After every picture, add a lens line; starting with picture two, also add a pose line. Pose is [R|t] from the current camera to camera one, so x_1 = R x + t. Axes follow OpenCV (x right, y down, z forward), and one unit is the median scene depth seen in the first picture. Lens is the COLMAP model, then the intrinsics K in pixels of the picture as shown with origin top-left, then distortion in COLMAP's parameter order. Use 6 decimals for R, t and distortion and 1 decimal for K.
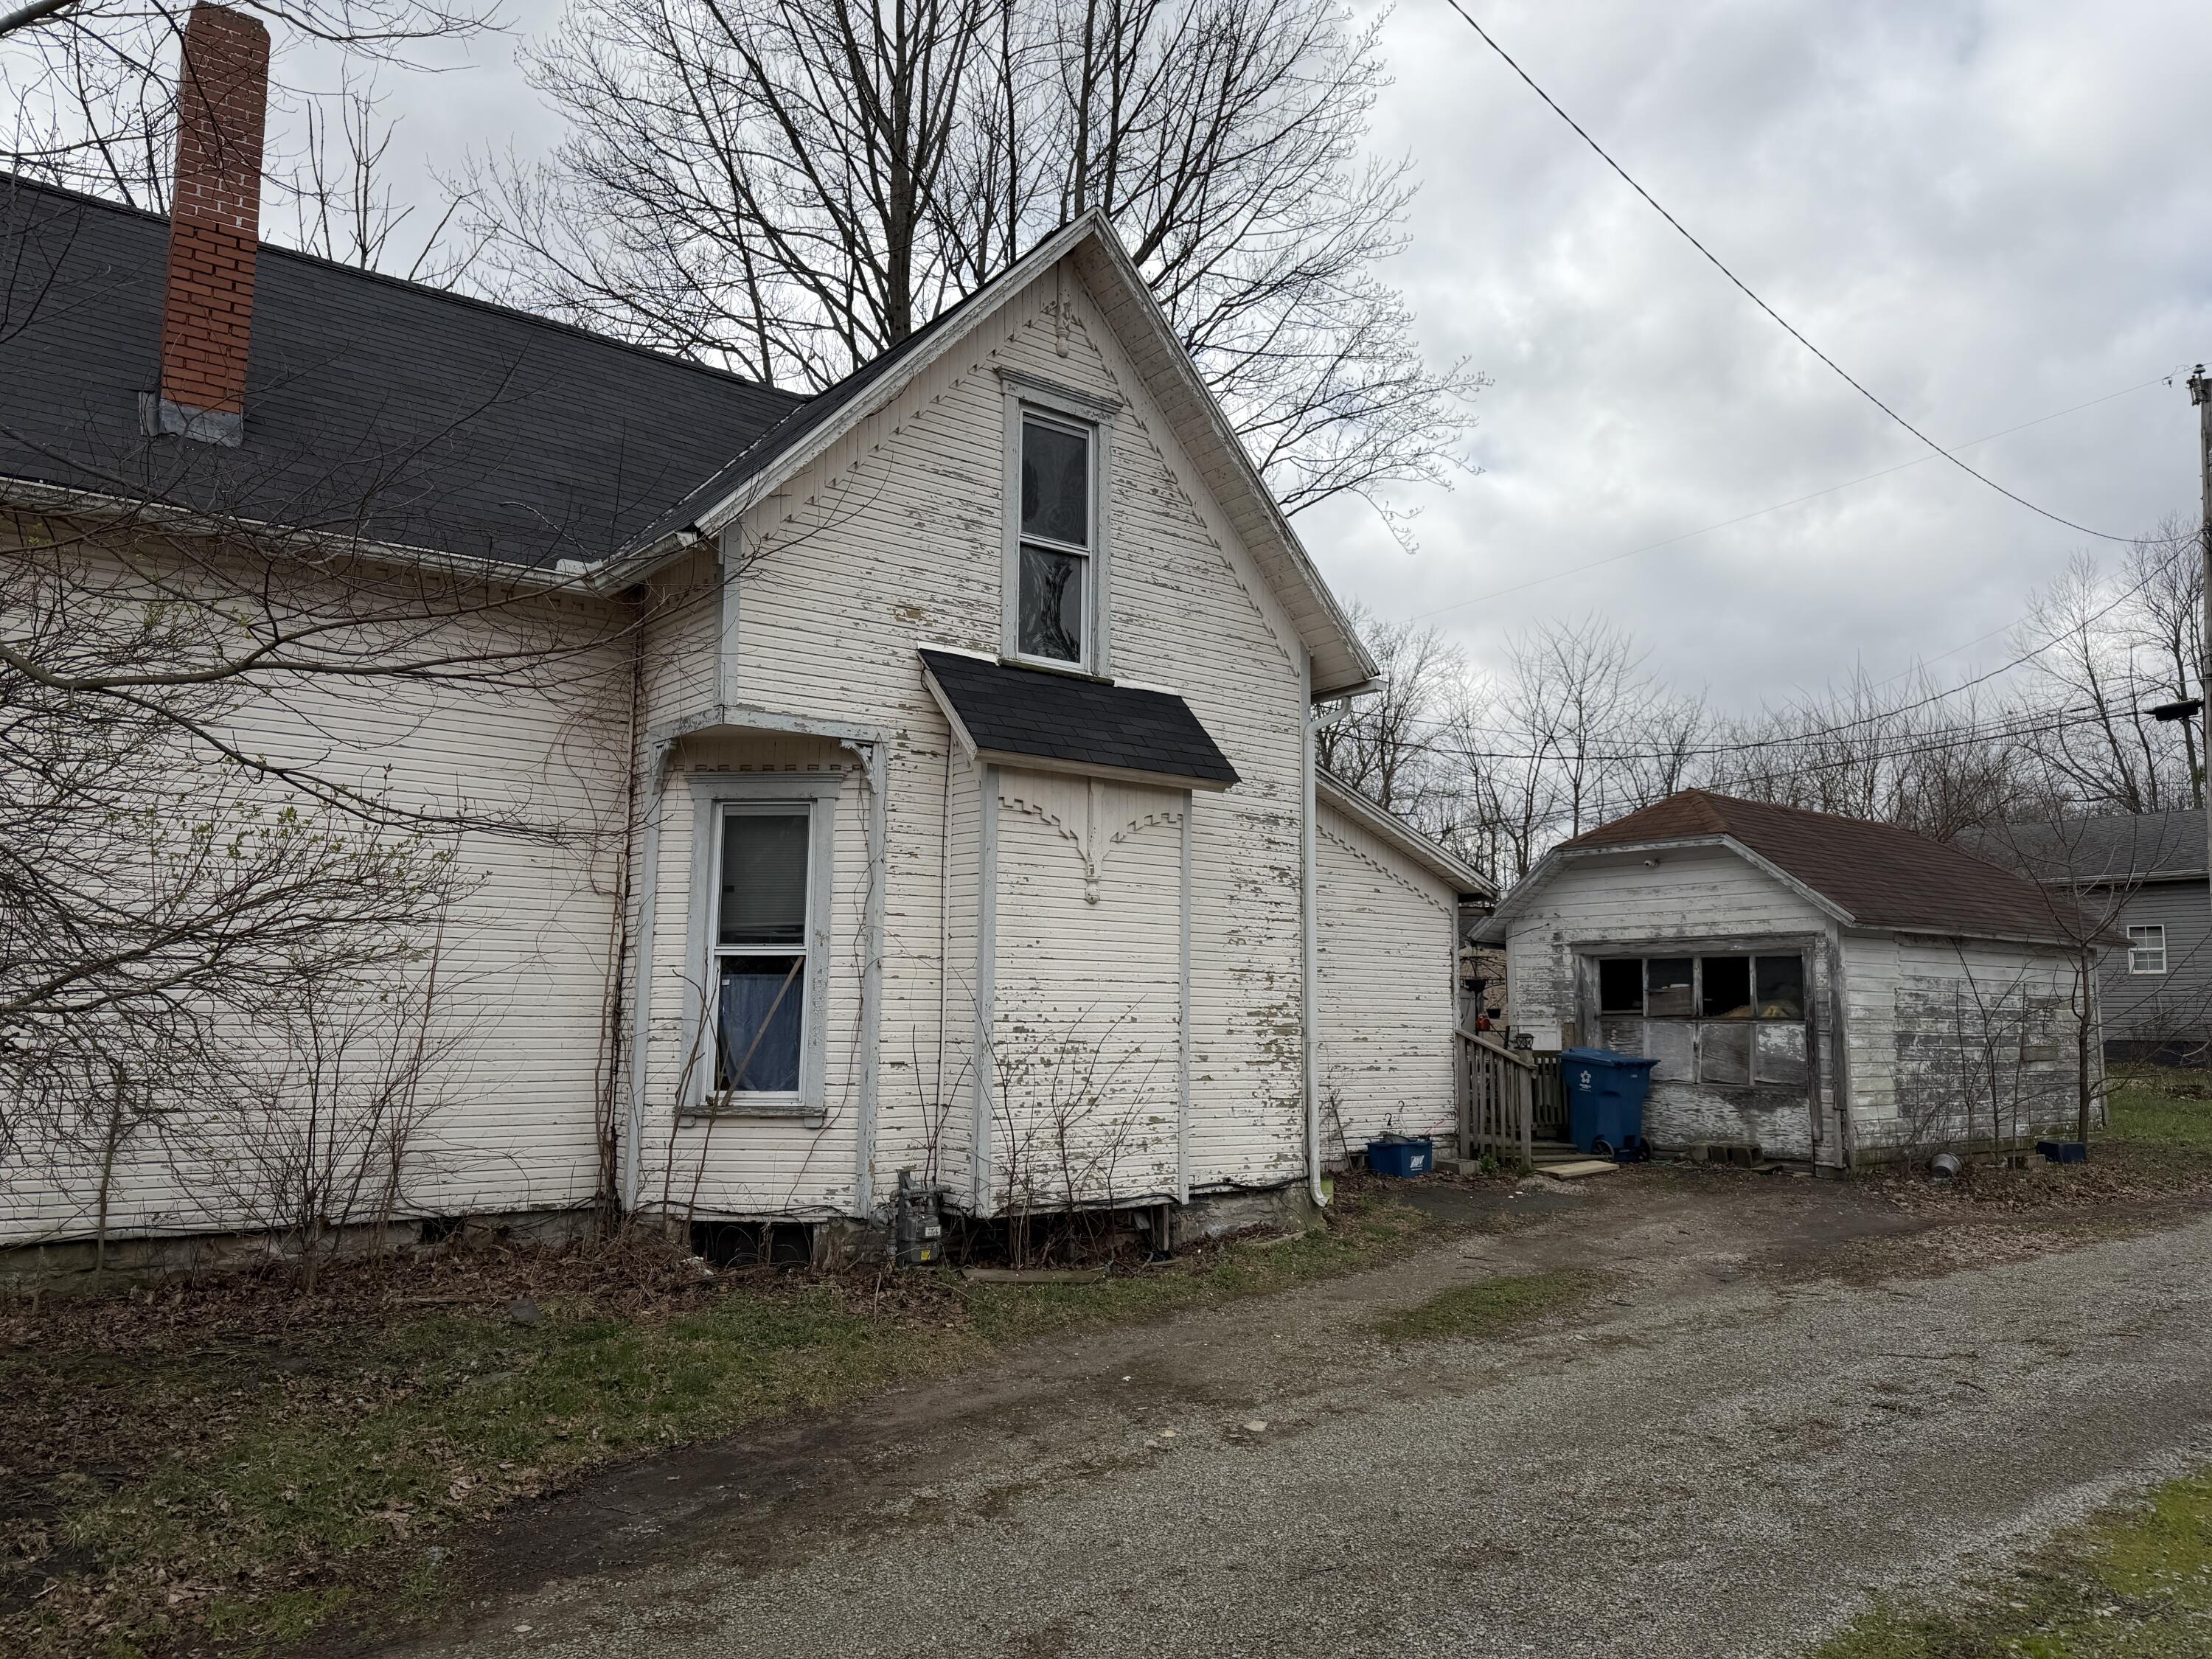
lens RADIAL K [[1565.6, 0, 1106.5], [0, 1565.6, 829.8], [0, 0, 1]] dist [0.076715, -0.072929]
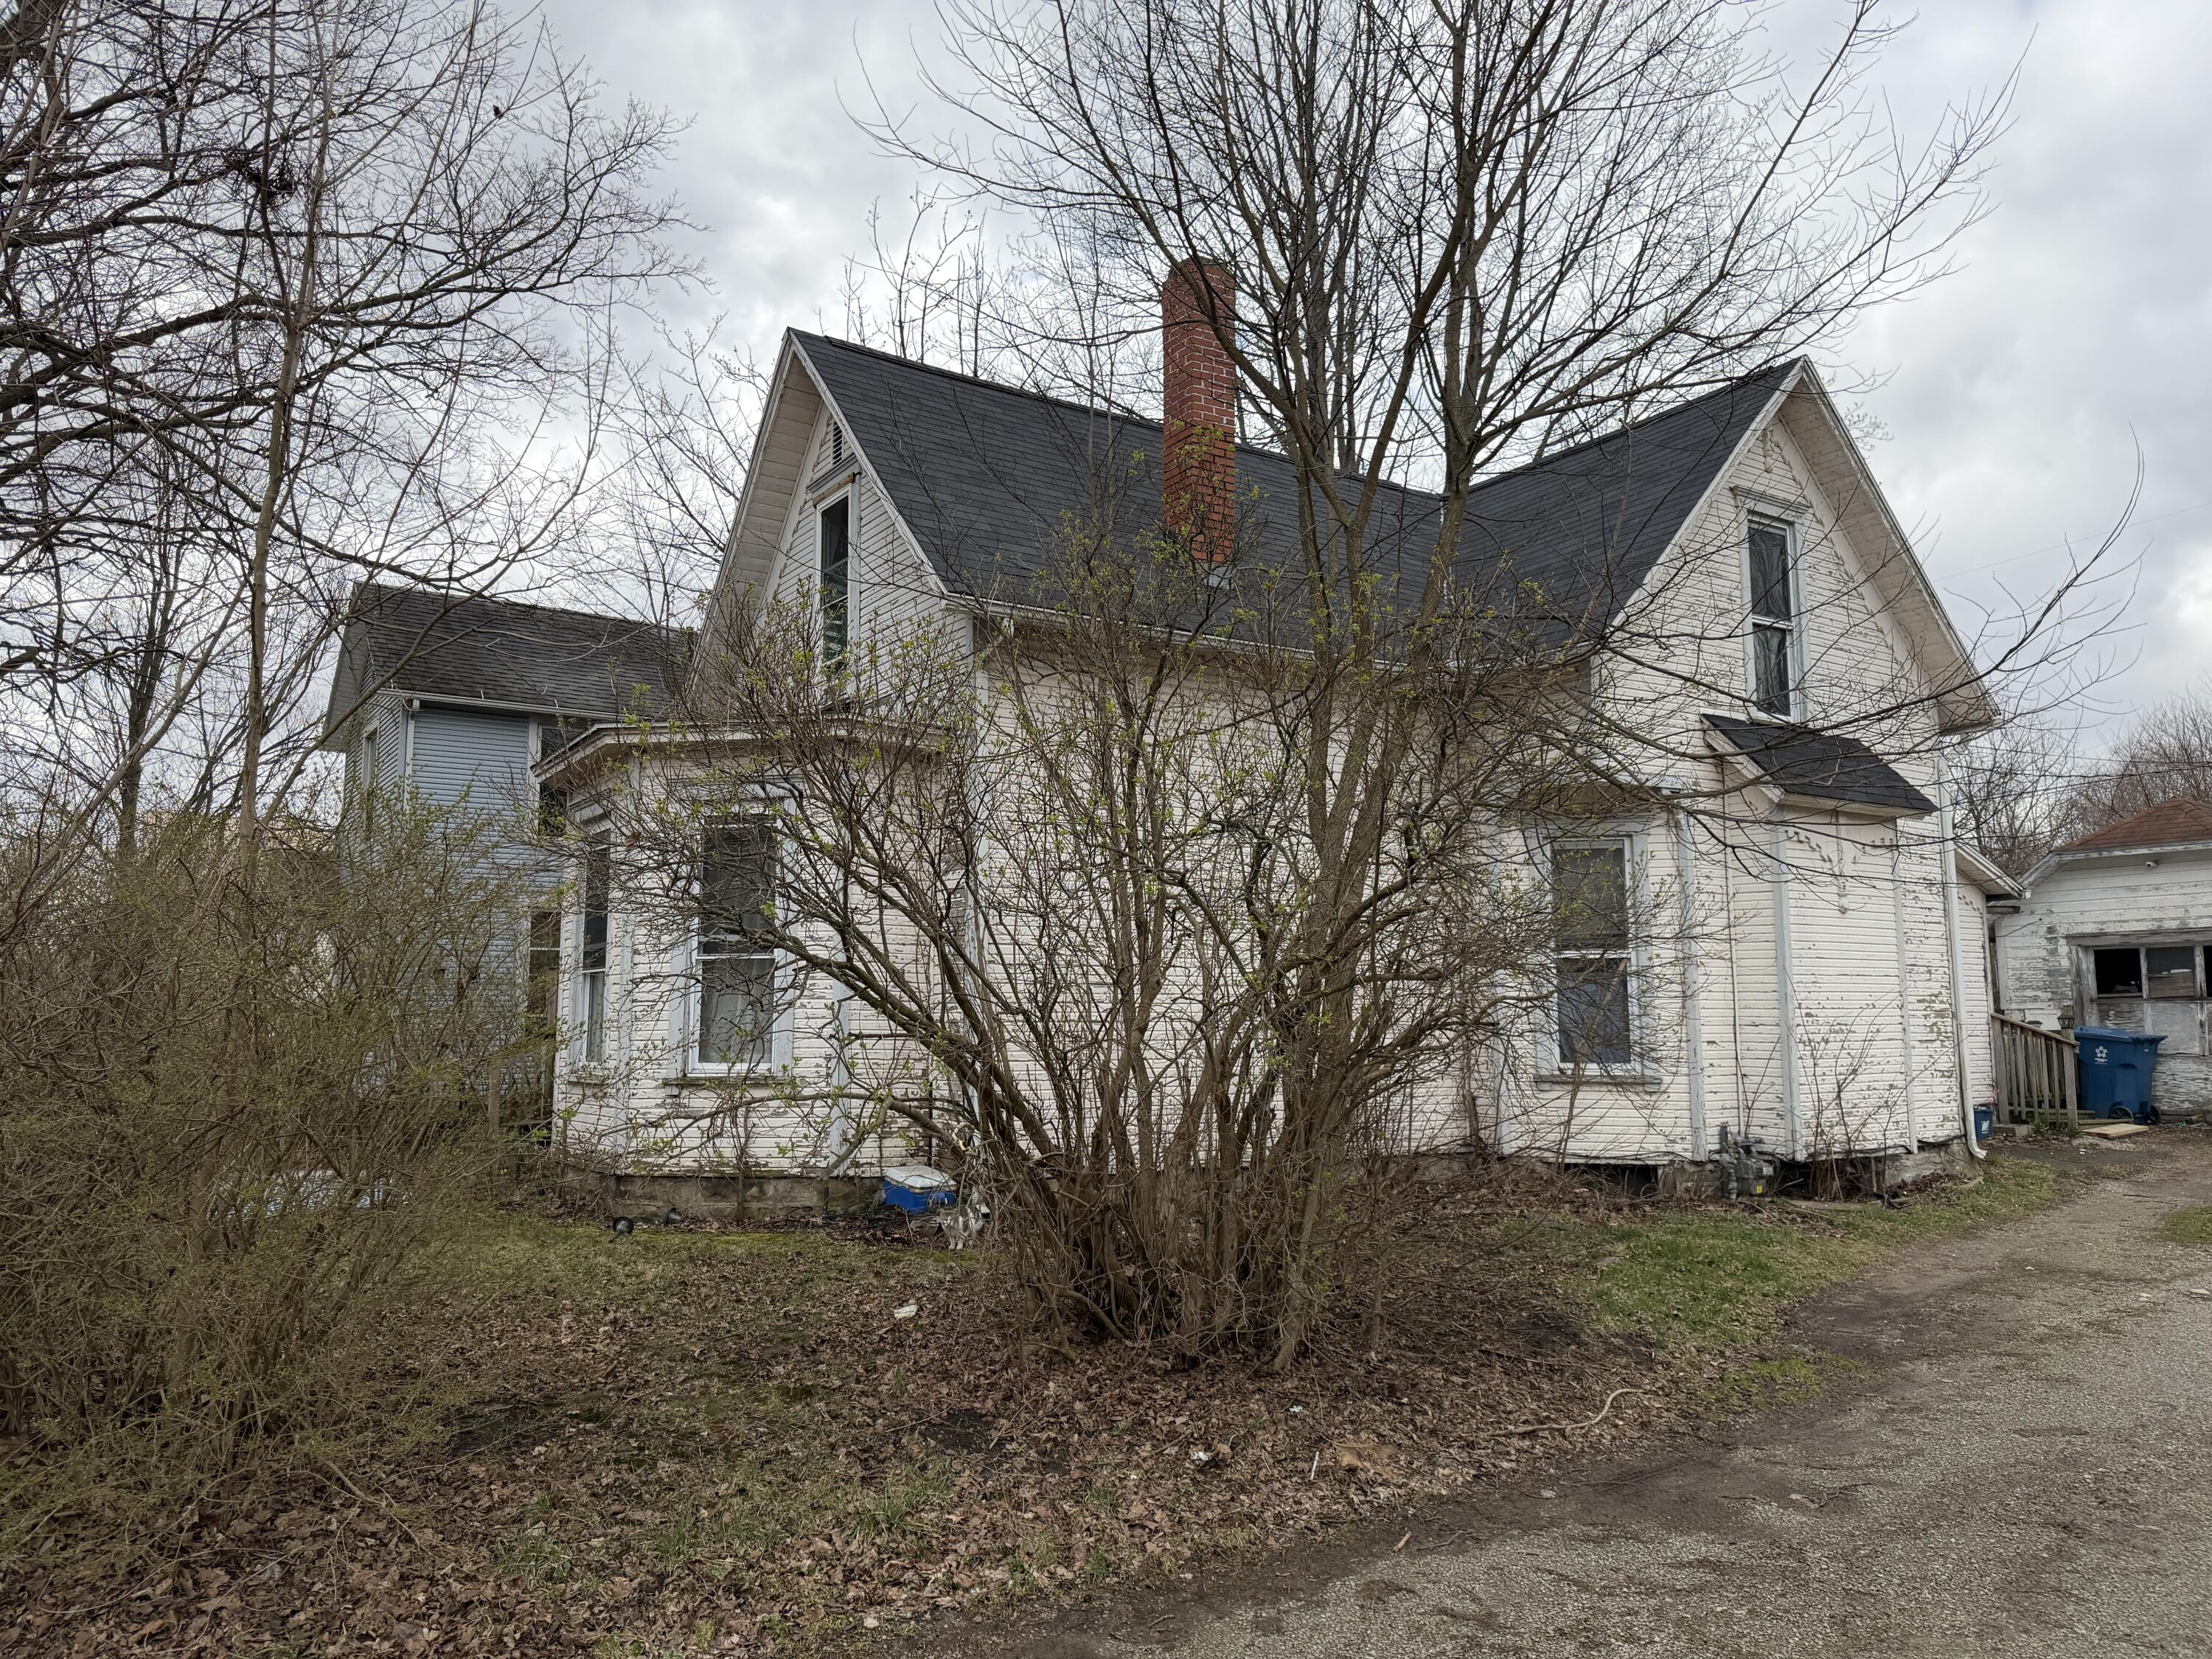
lens RADIAL K [[1565.6, 0, 1095.1], [0, 1565.6, 819.0], [0, 0, 1]] dist [0.076715, -0.072929]
pose [[0.997885, -0.022292, -0.061064, -0.461071], [0.022109, 0.999749, -0.003671, -0.032165], [0.061131, 0.002313, 0.998127, -0.263903]]
